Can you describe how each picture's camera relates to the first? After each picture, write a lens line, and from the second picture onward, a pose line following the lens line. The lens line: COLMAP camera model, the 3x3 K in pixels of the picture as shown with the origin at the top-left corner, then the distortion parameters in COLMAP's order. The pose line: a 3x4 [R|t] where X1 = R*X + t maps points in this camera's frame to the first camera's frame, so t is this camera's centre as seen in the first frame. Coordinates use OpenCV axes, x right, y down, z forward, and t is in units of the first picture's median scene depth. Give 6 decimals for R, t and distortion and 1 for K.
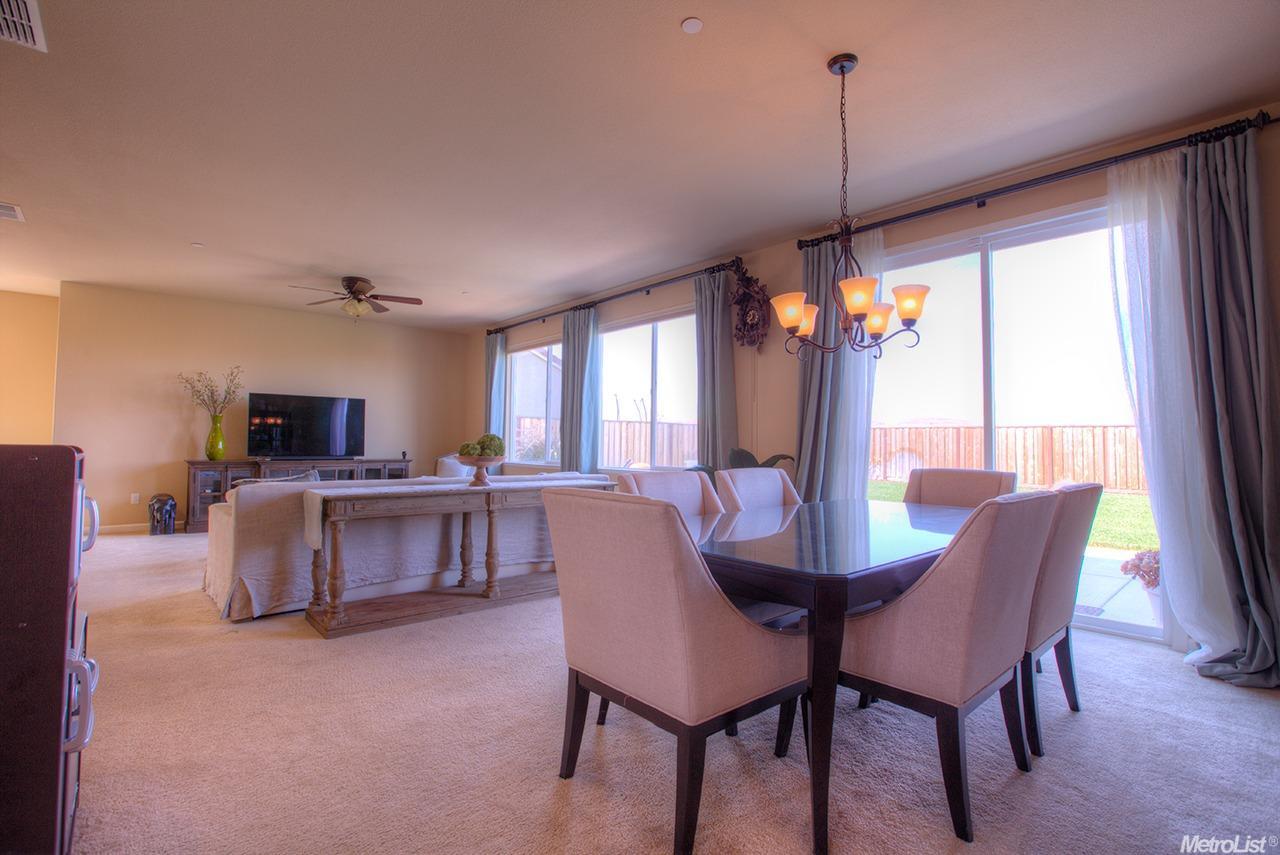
lens RADIAL K [[574.2, 0, 626.5], [0, 574.2, 420.7], [0, 0, 1]] dist [-0.001515, -0.000142]
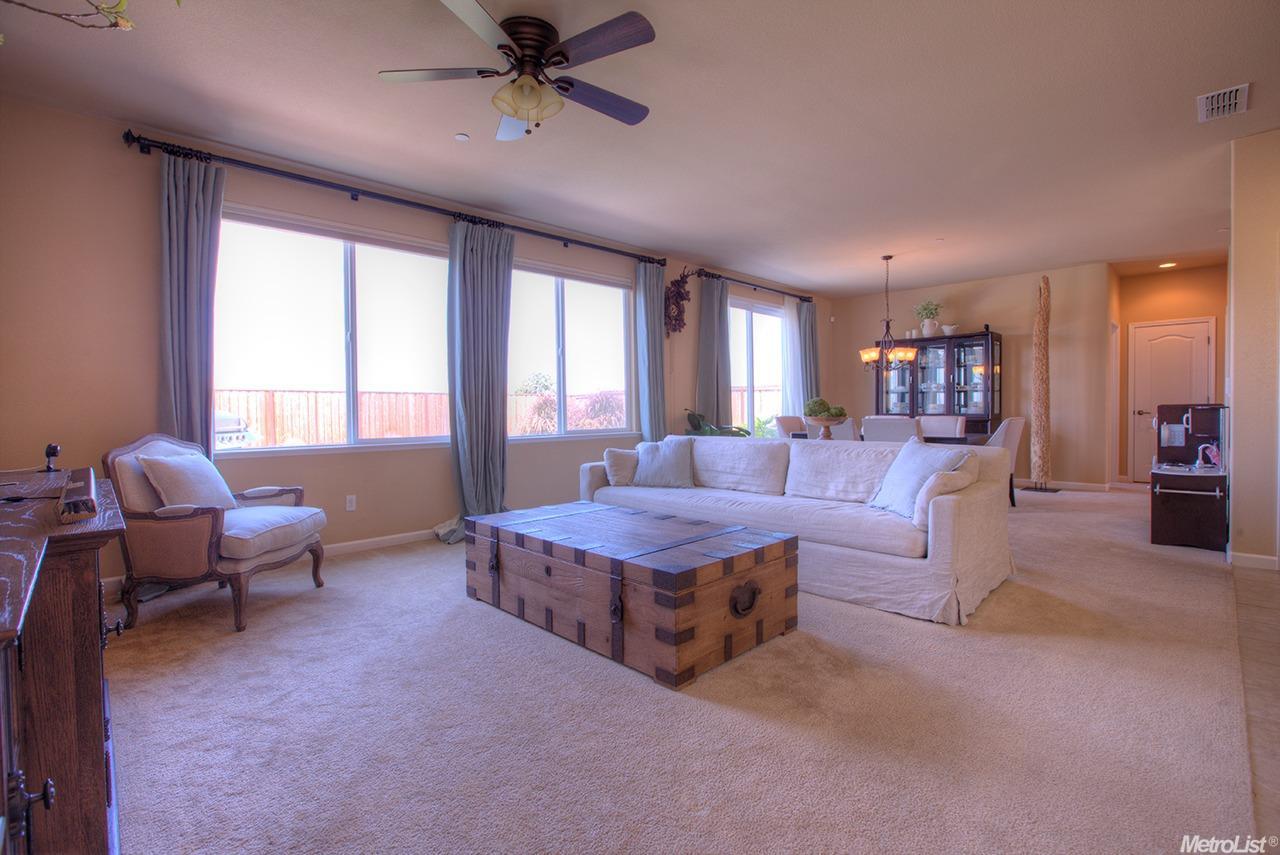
lens RADIAL K [[481.7, 0, 638.3], [0, 481.7, 413.6], [0, 0, 1]] dist [-0.001222, -0.000131]
pose [[0.064652, -0.026506, 0.997556, -0.707013], [-0.030704, 0.999121, 0.028538, 0.023330], [-0.997435, -0.032474, 0.063781, 0.781097]]
